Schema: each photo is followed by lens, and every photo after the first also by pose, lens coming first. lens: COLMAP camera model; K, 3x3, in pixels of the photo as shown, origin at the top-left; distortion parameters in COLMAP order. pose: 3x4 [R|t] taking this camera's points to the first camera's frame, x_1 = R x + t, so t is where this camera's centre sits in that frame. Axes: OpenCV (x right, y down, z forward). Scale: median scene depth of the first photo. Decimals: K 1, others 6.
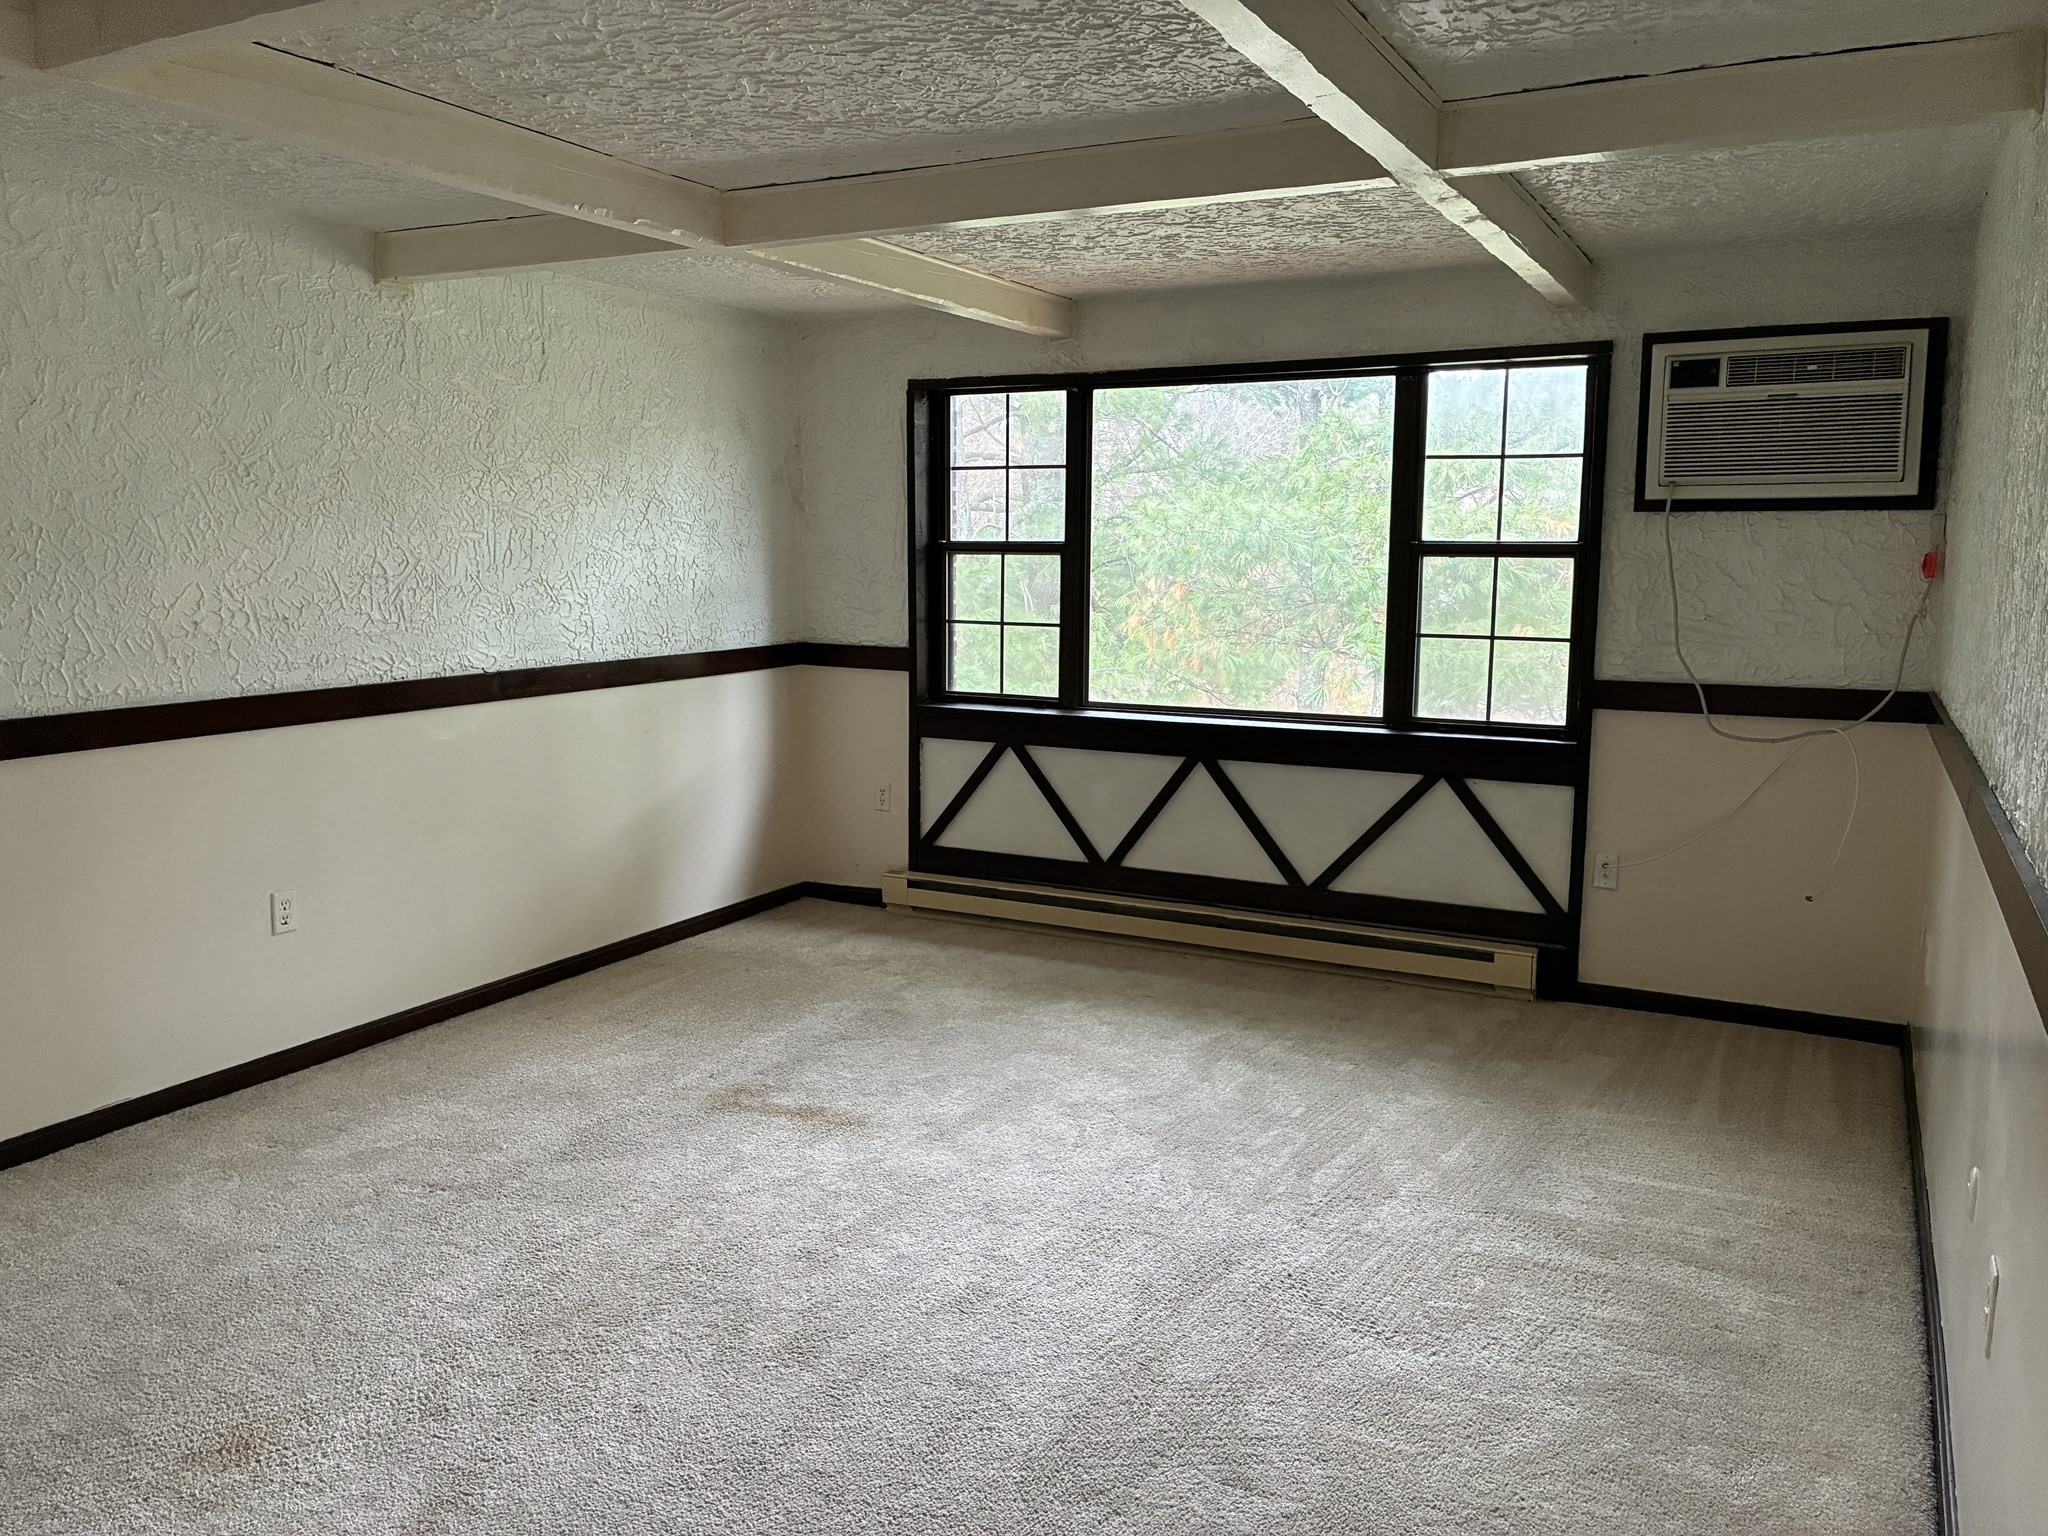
lens RADIAL K [[1528.0, 0, 1021.8], [0, 1528.0, 754.0], [0, 0, 1]] dist [0.044727, -0.076503]
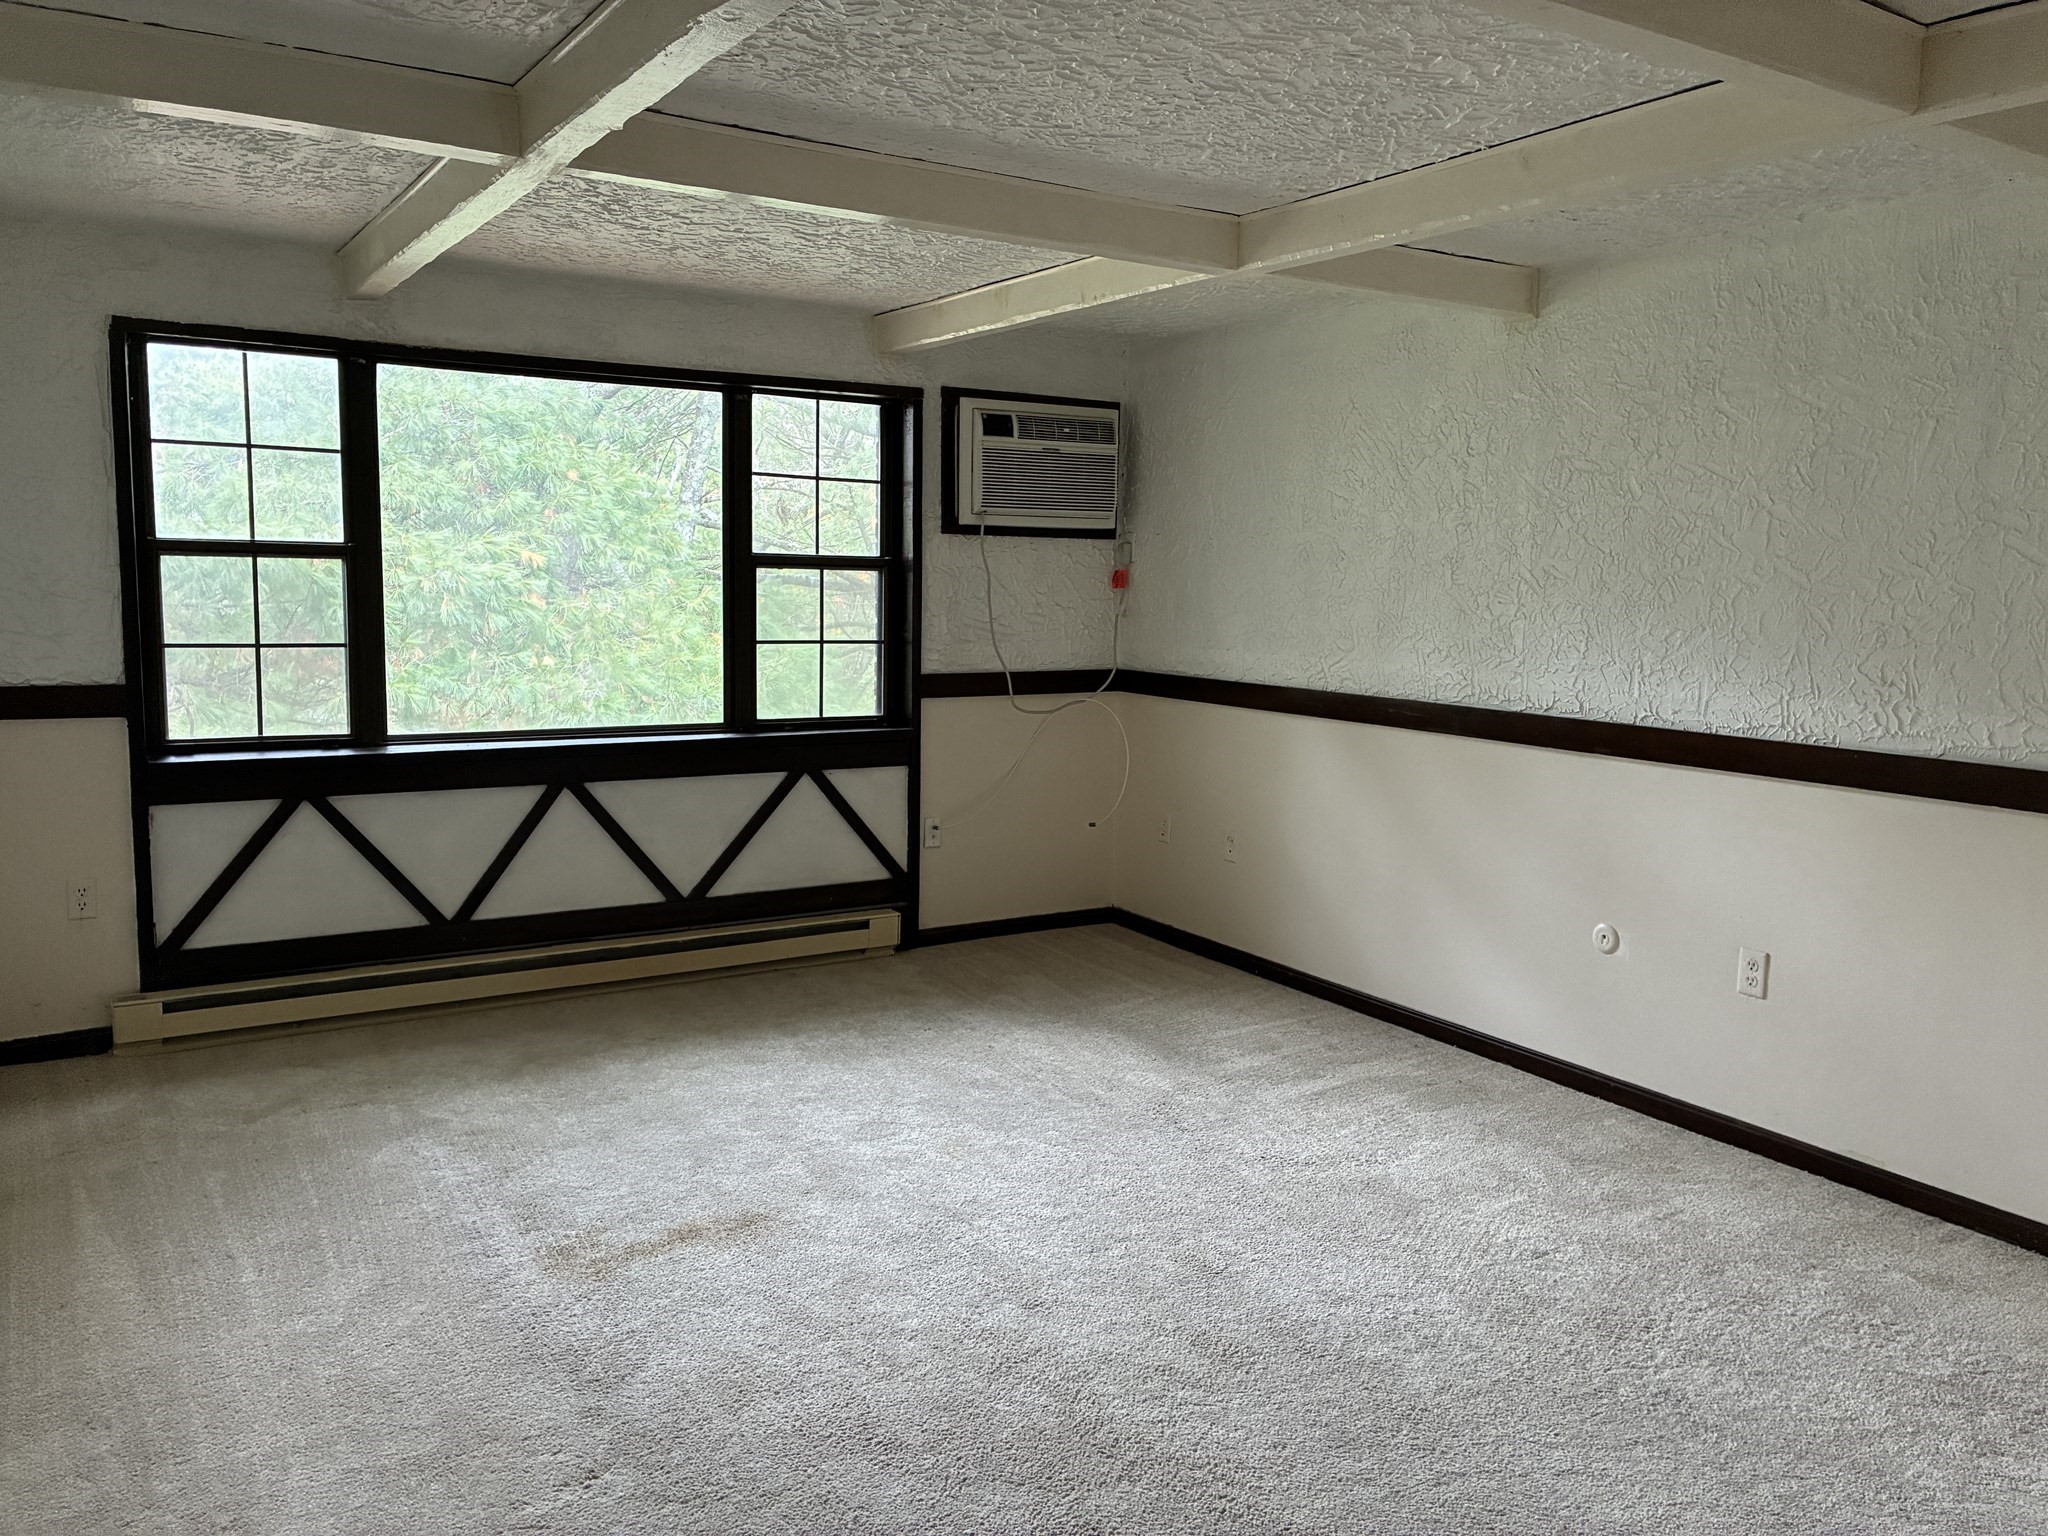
lens RADIAL K [[1548.7, 0, 1010.4], [0, 1548.7, 754.1], [0, 0, 1]] dist [0.071957, -0.097443]
pose [[0.507141, -0.099034, 0.856154, -0.586993], [0.097961, 0.993562, 0.056902, -0.045136], [-0.856278, 0.055013, 0.513578, 0.308981]]
